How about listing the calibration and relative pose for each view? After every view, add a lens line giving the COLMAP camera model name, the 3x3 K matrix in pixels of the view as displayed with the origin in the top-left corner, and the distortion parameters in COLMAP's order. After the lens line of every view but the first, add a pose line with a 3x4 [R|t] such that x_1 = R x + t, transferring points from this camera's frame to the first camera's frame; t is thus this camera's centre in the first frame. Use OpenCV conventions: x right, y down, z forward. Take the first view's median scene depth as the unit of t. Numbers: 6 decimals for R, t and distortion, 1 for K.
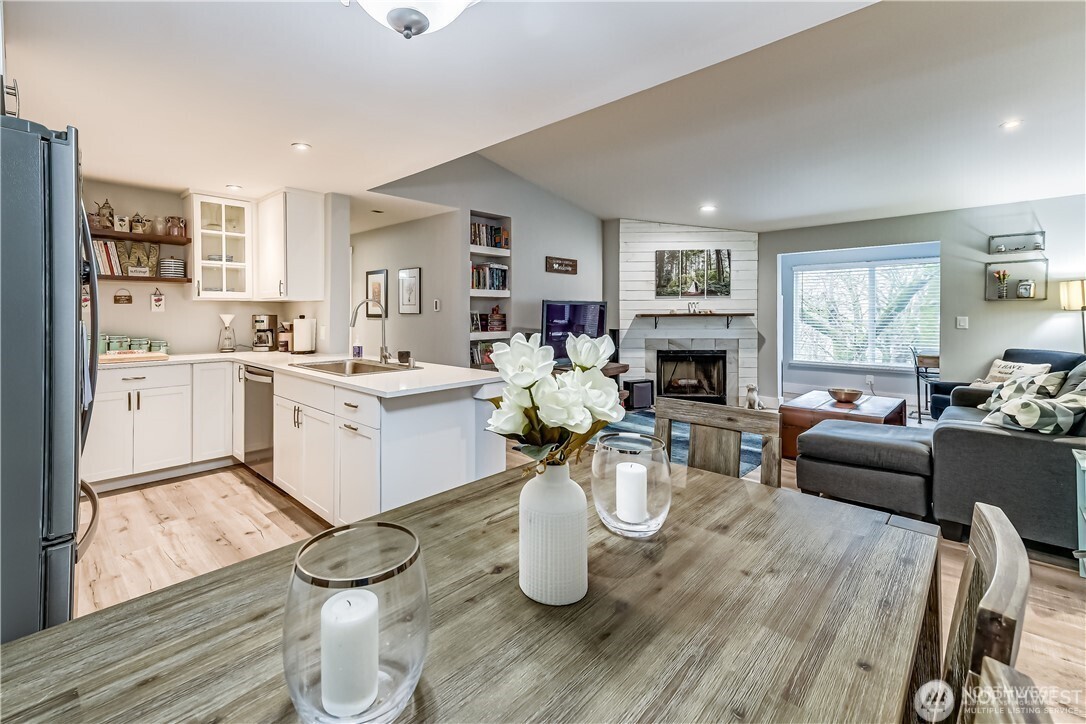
lens RADIAL K [[469.8, 0, 486.1], [0, 469.8, 315.6], [0, 0, 1]] dist [0.019315, 0.000036]
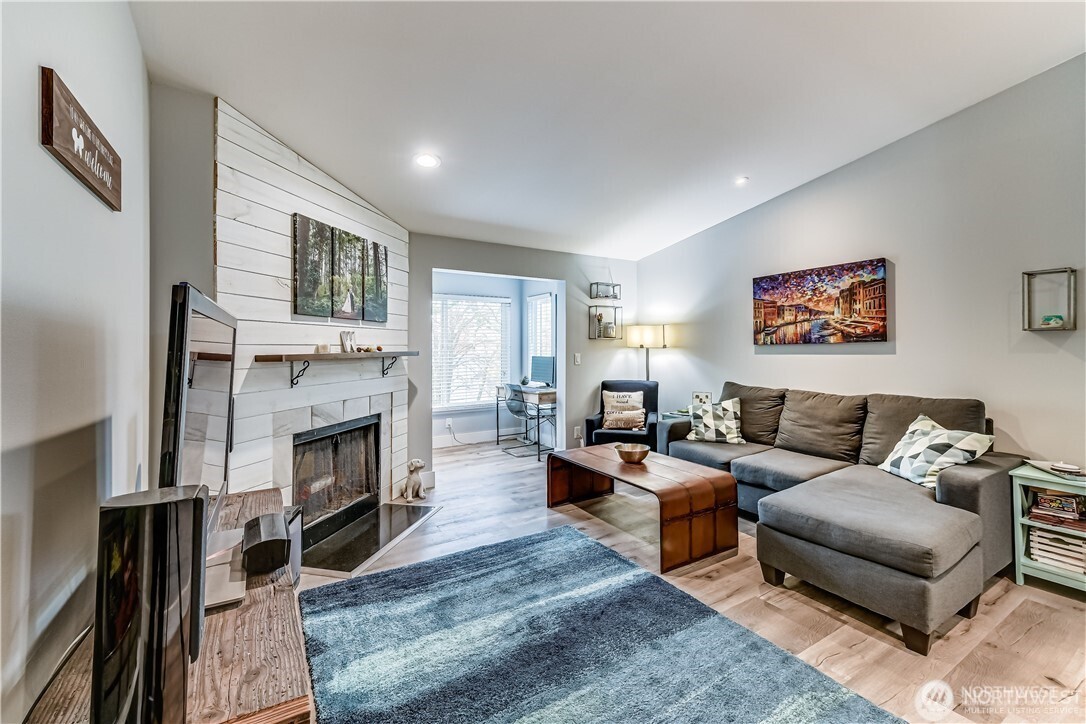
lens RADIAL K [[452.8, 0, 544.7], [0, 452.8, 345.0], [0, 0, 1]] dist [0.014671, -0.000278]
pose [[0.196740, 0.008166, 0.980422, -0.023116], [0.008461, 0.999914, -0.010026, -0.007930], [-0.980419, 0.010268, 0.196654, 0.937974]]
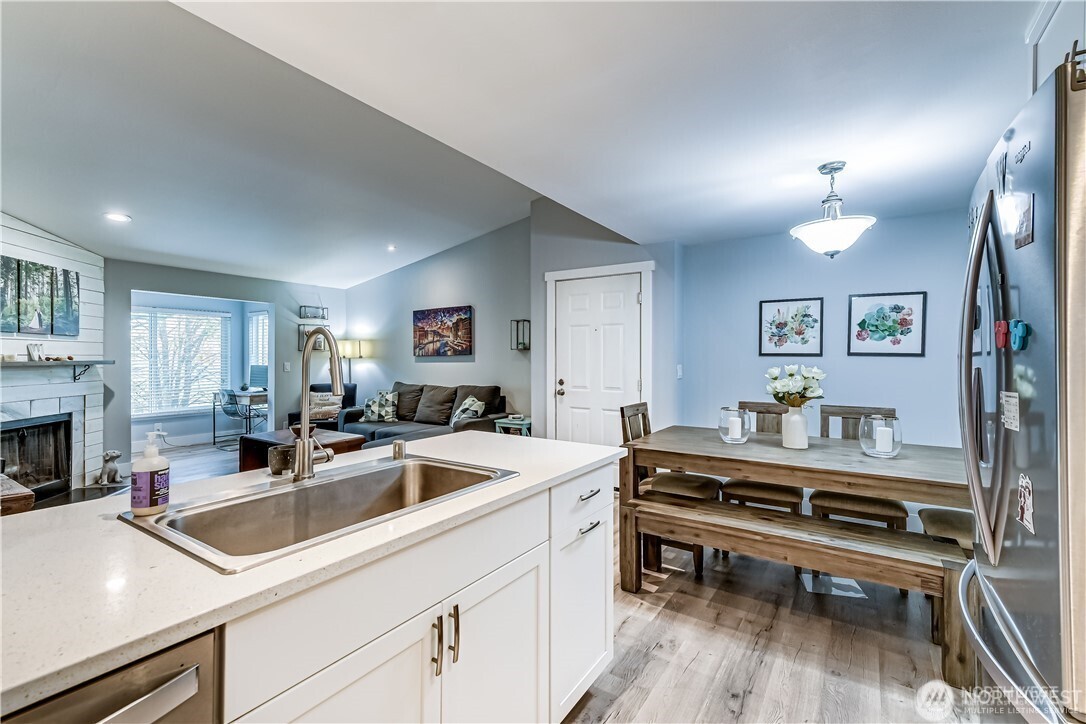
lens RADIAL K [[475.6, 0, 547.6], [0, 475.6, 359.0], [0, 0, 1]] dist [0.017543, -0.000243]
pose [[-0.230567, 0.000463, 0.973056, -0.506254], [0.006836, 0.999976, 0.001144, -0.004524], [-0.973032, 0.006916, -0.230565, 0.645736]]
